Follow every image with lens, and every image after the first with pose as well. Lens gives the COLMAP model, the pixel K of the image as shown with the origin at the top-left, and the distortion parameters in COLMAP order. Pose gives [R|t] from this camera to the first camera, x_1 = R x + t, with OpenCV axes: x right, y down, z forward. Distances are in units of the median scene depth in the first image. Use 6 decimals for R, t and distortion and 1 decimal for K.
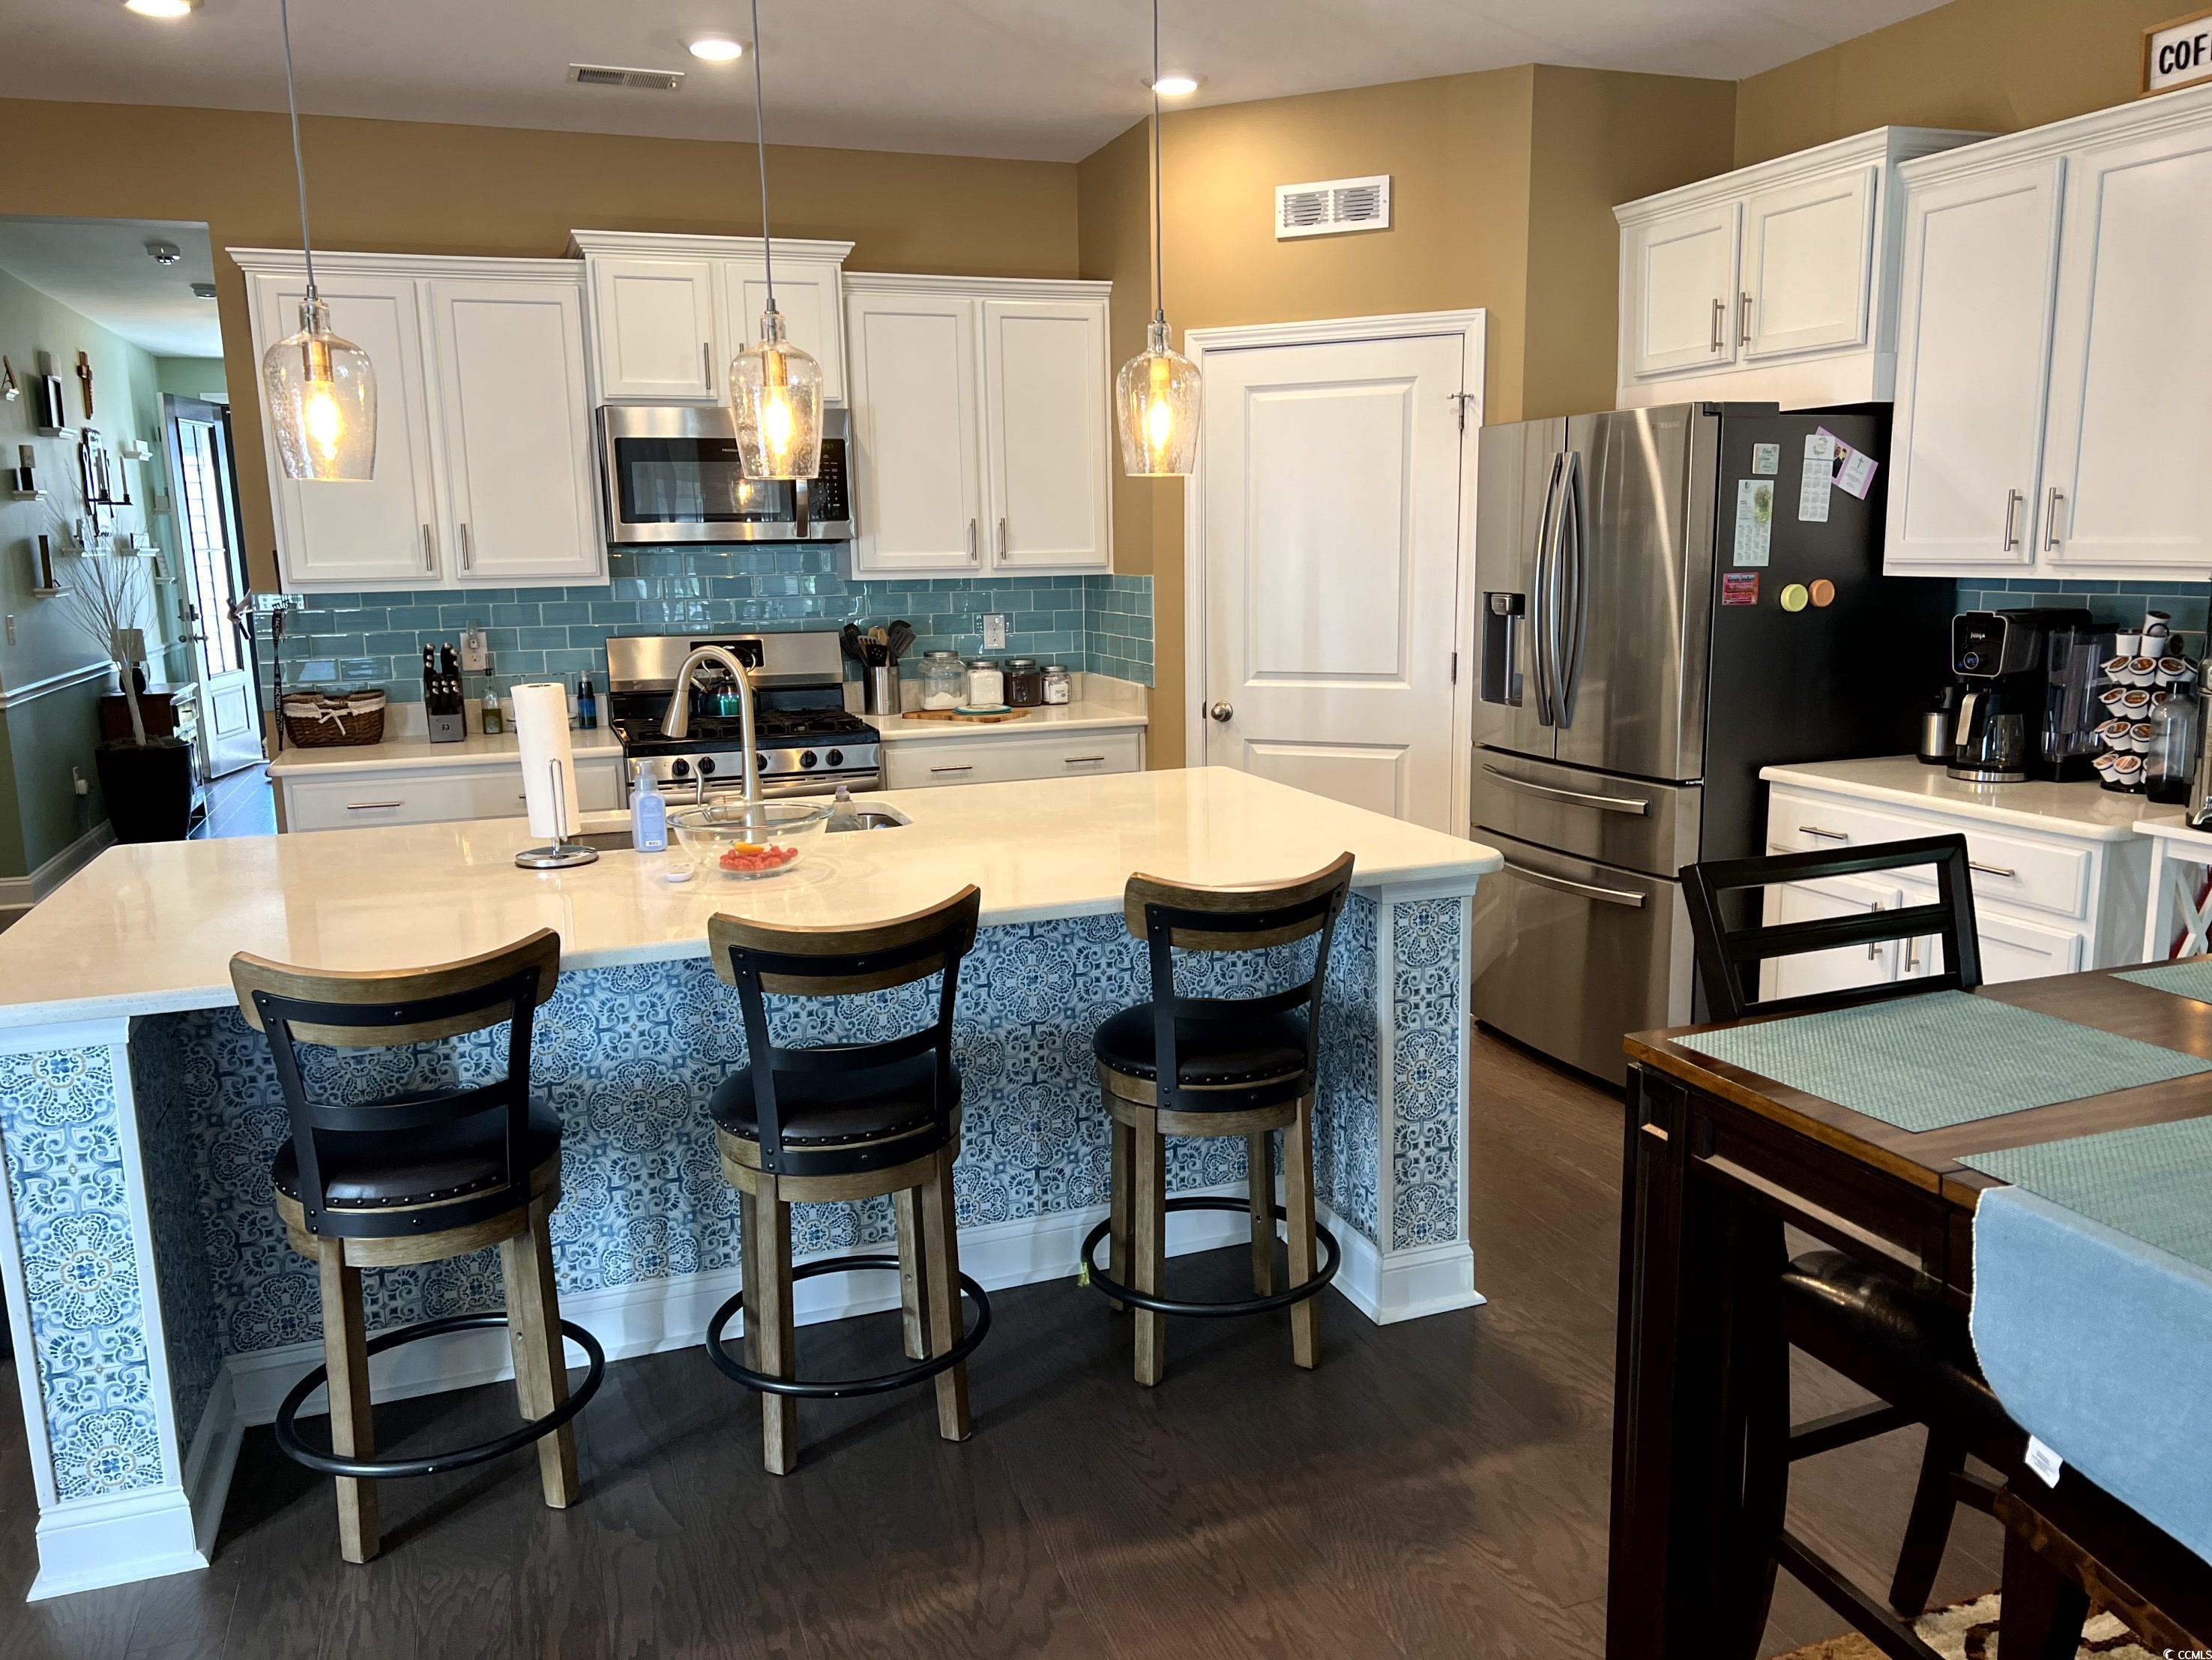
lens RADIAL K [[1659.0, 0, 1124.0], [0, 1659.0, 831.8], [0, 0, 1]] dist [0.055369, -0.060941]
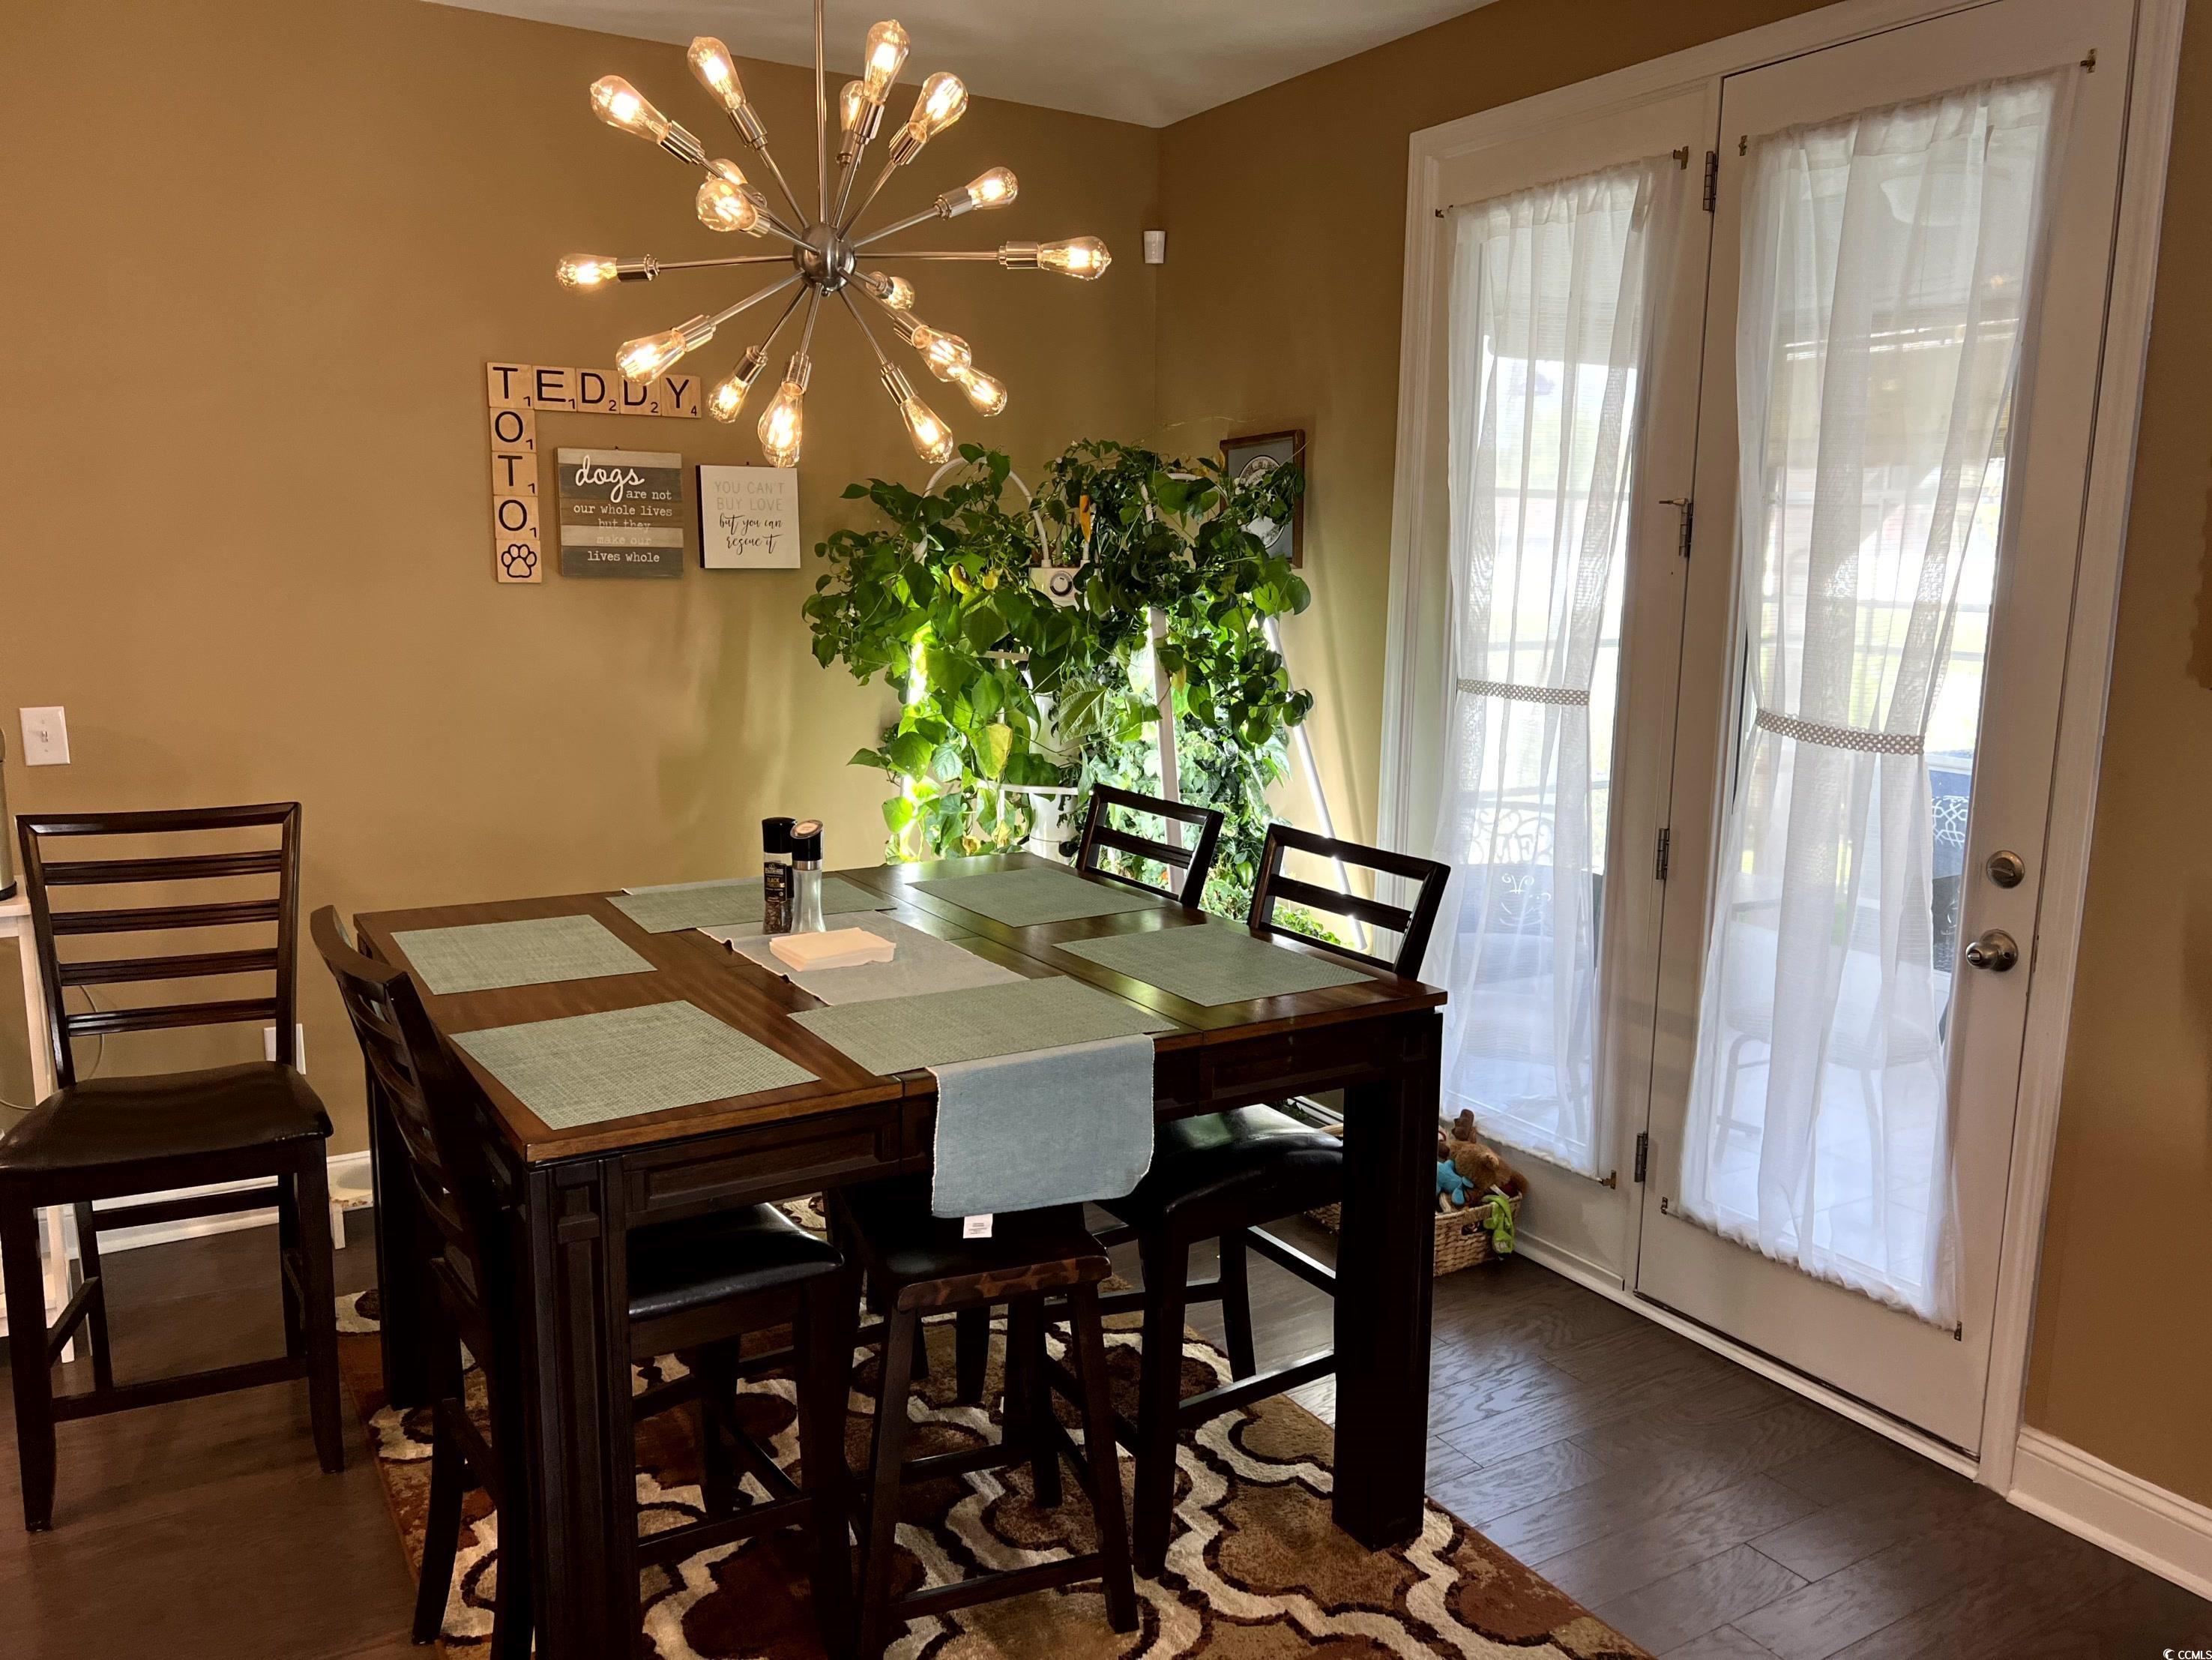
lens RADIAL K [[1659.0, 0, 1103.9], [0, 1659.0, 845.0], [0, 0, 1]] dist [0.055369, -0.060941]
pose [[-0.193848, -0.156342, 0.968494, -0.353135], [0.163716, 0.968220, 0.189067, -0.091750], [-0.967275, 0.195209, -0.162091, 0.420875]]
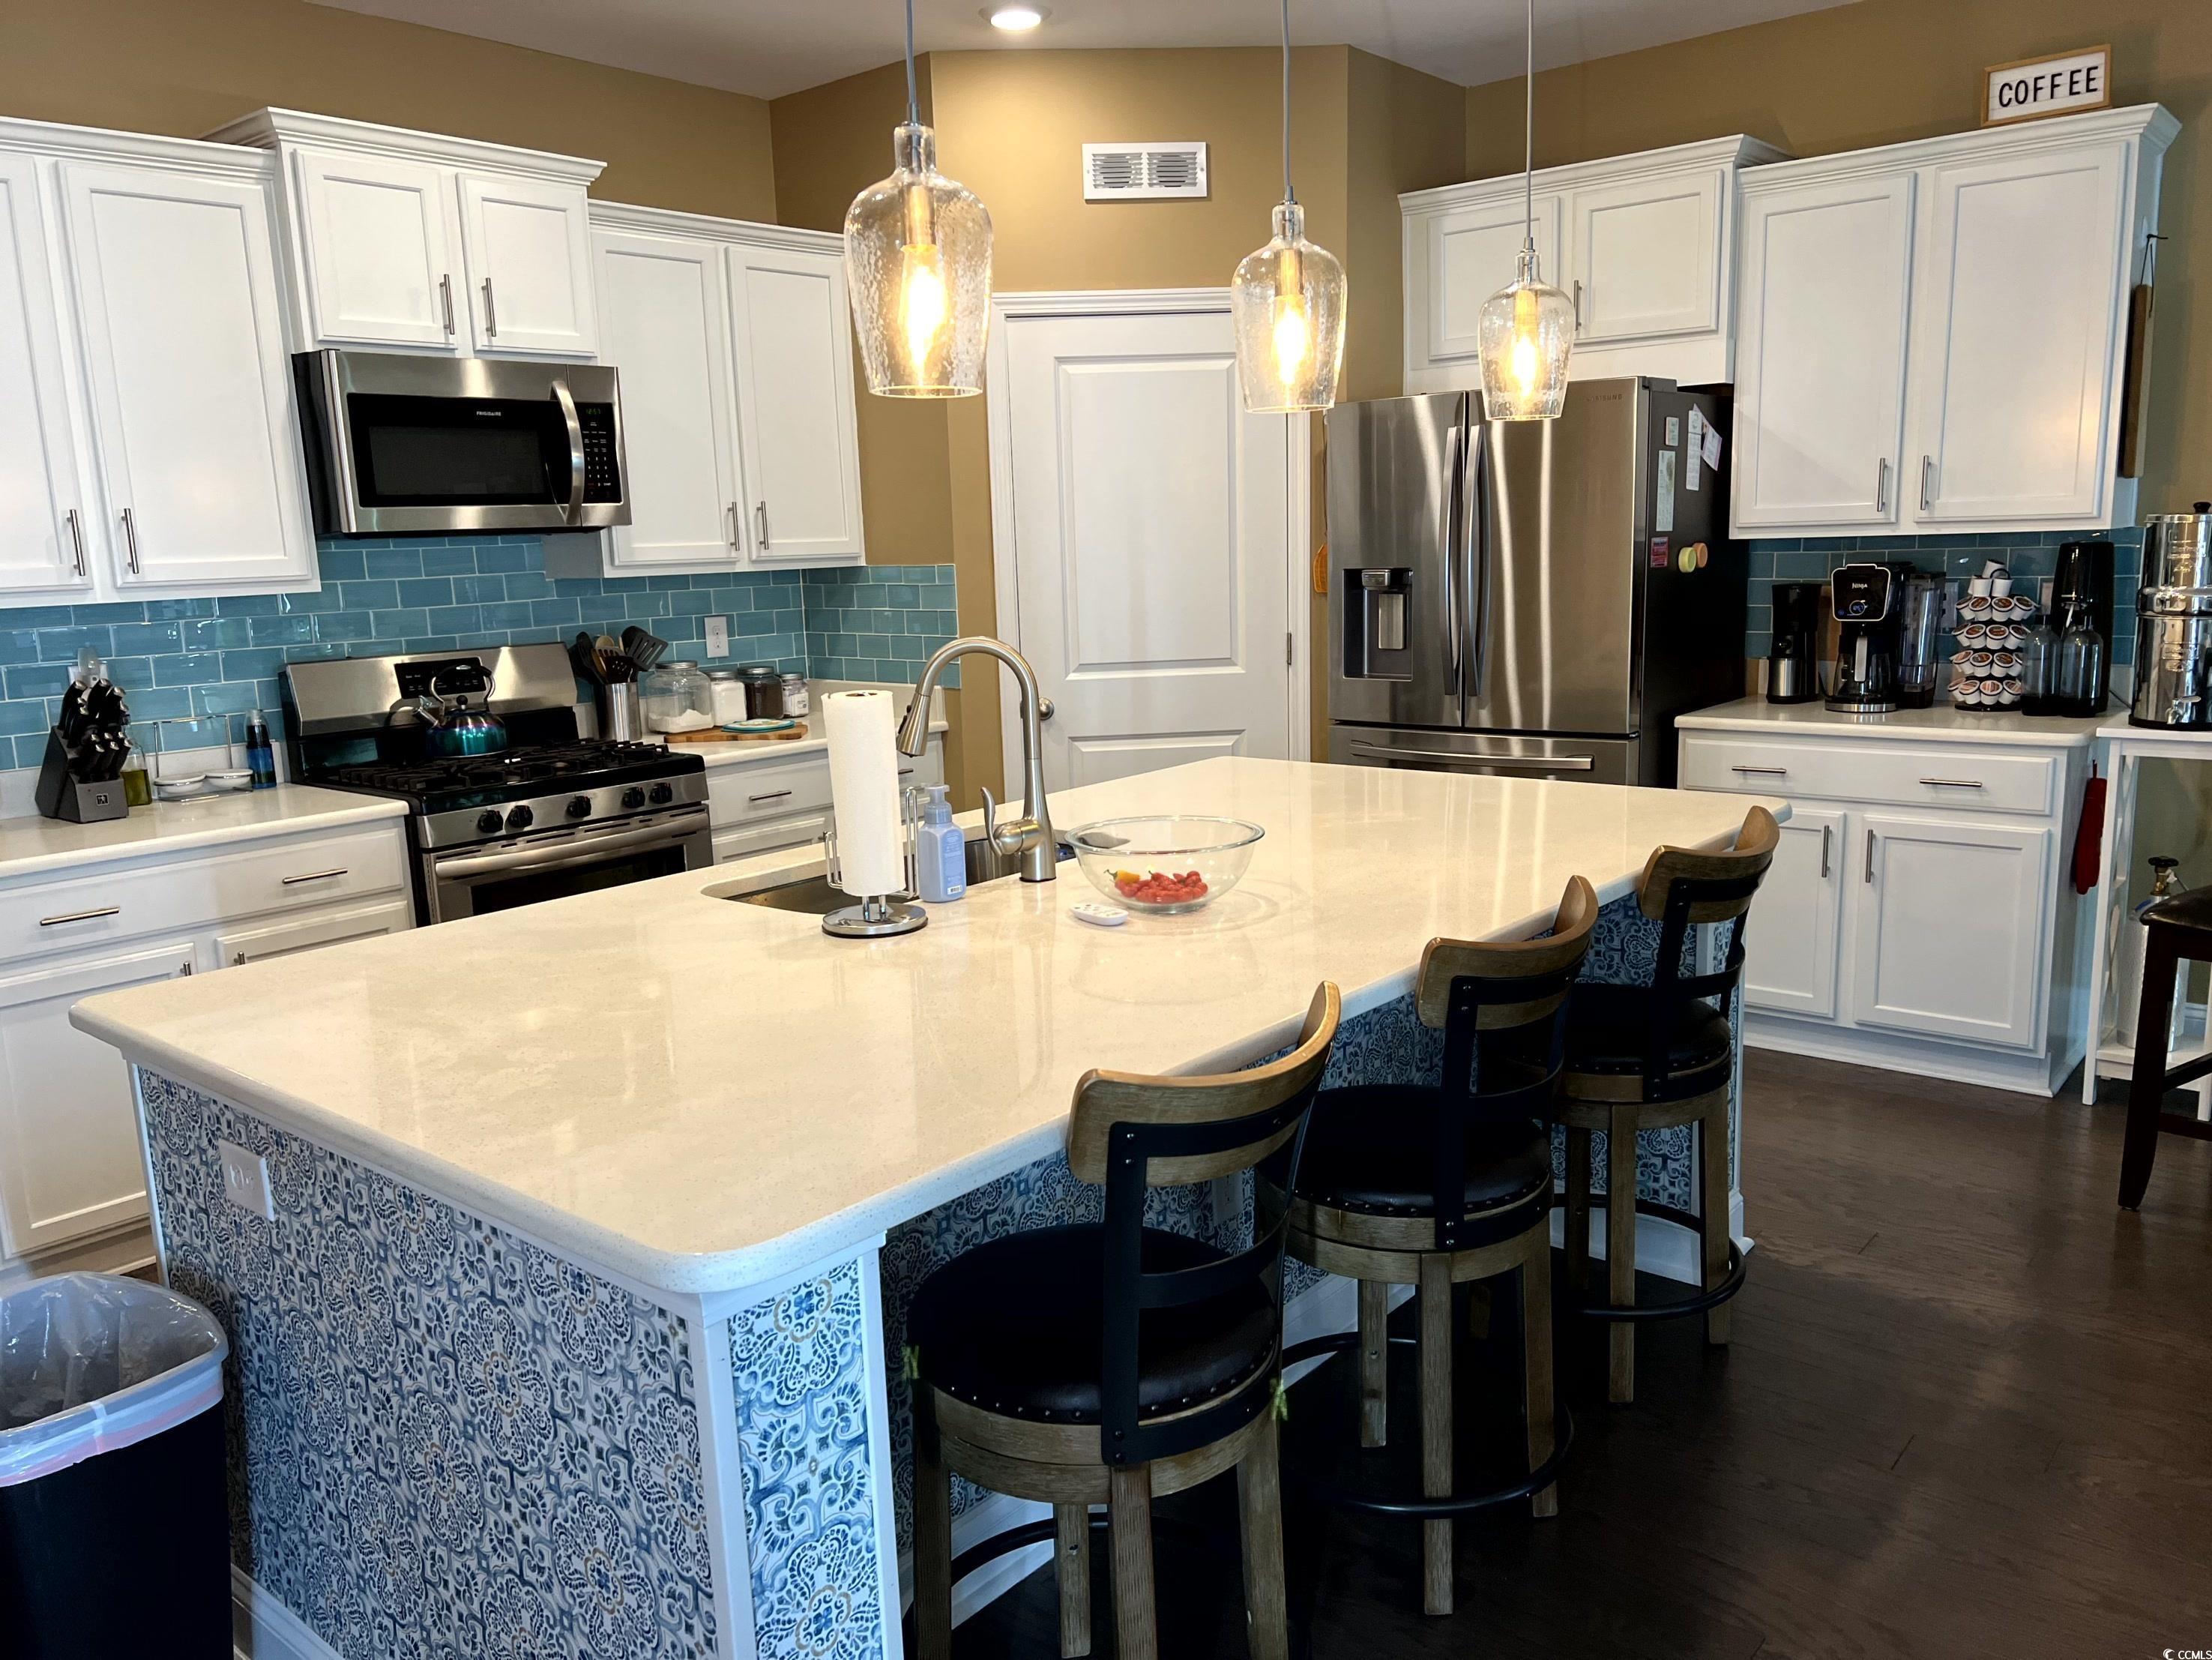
lens RADIAL K [[1659.0, 0, 1094.9], [0, 1659.0, 834.1], [0, 0, 1]] dist [0.055369, -0.060941]
pose [[0.874714, -0.099344, 0.474347, -0.526726], [0.103921, 0.994446, 0.016636, -0.022377], [-0.473366, 0.034743, 0.880181, 0.253460]]
